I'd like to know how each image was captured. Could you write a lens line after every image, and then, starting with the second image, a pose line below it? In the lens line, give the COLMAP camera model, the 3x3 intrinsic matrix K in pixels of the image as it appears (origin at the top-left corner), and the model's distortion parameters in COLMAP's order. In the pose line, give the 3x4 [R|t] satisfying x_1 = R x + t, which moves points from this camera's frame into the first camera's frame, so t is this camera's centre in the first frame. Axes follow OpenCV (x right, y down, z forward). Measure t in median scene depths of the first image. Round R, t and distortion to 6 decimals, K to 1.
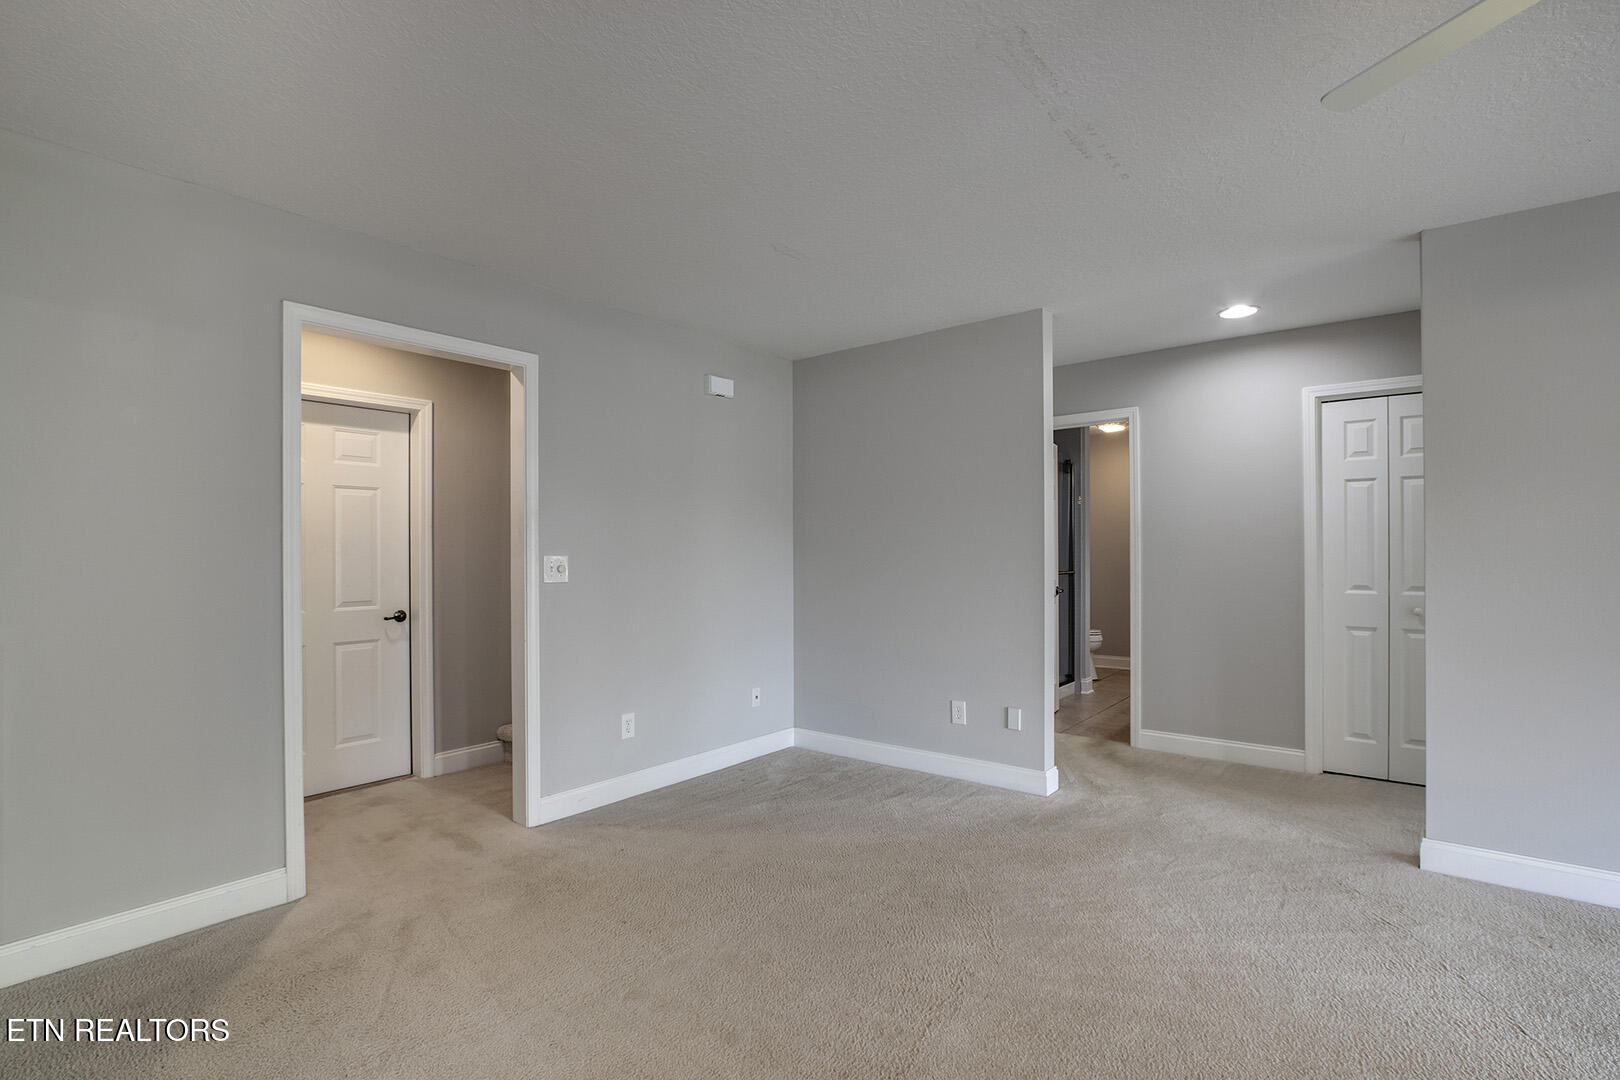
lens RADIAL K [[765.0, 0, 804.7], [0, 765.0, 548.2], [0, 0, 1]] dist [-0.018151, 0.001754]
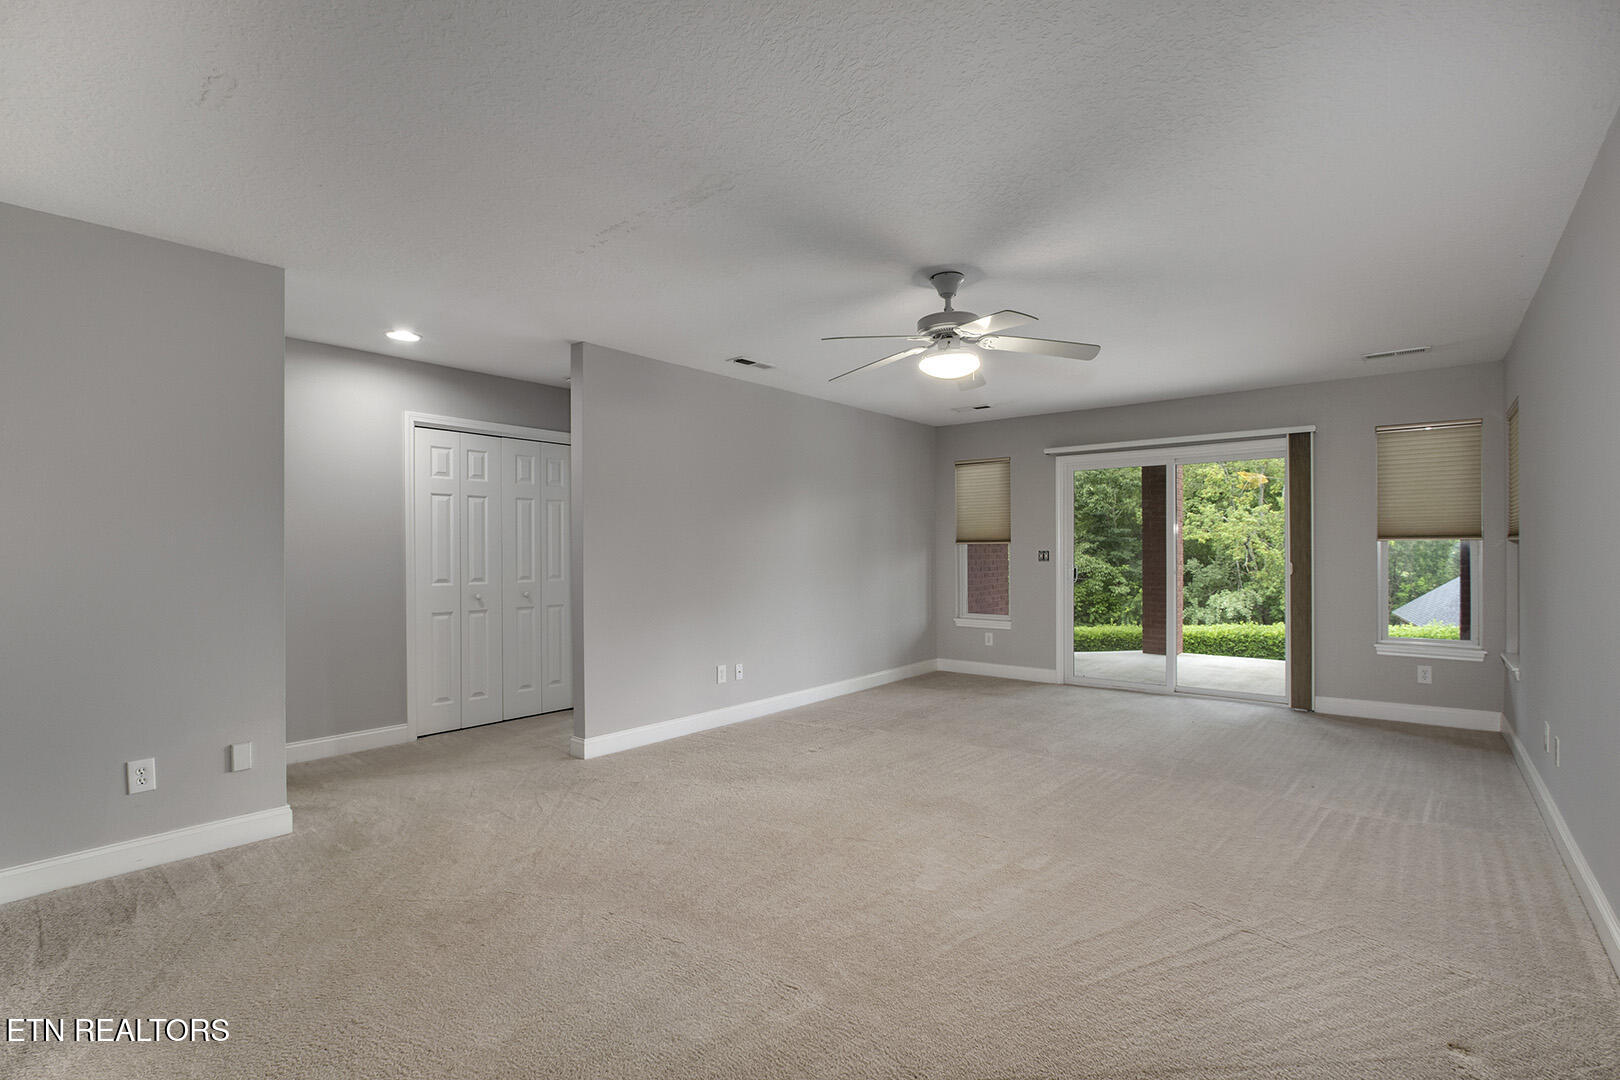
lens RADIAL K [[765.0, 0, 805.1], [0, 765.0, 545.4], [0, 0, 1]] dist [-0.018151, 0.001754]
pose [[0.002653, 0.015357, 0.999879, -0.529229], [0.000457, 0.999882, -0.015359, 0.013371], [-0.999996, 0.000498, 0.002646, 0.405564]]
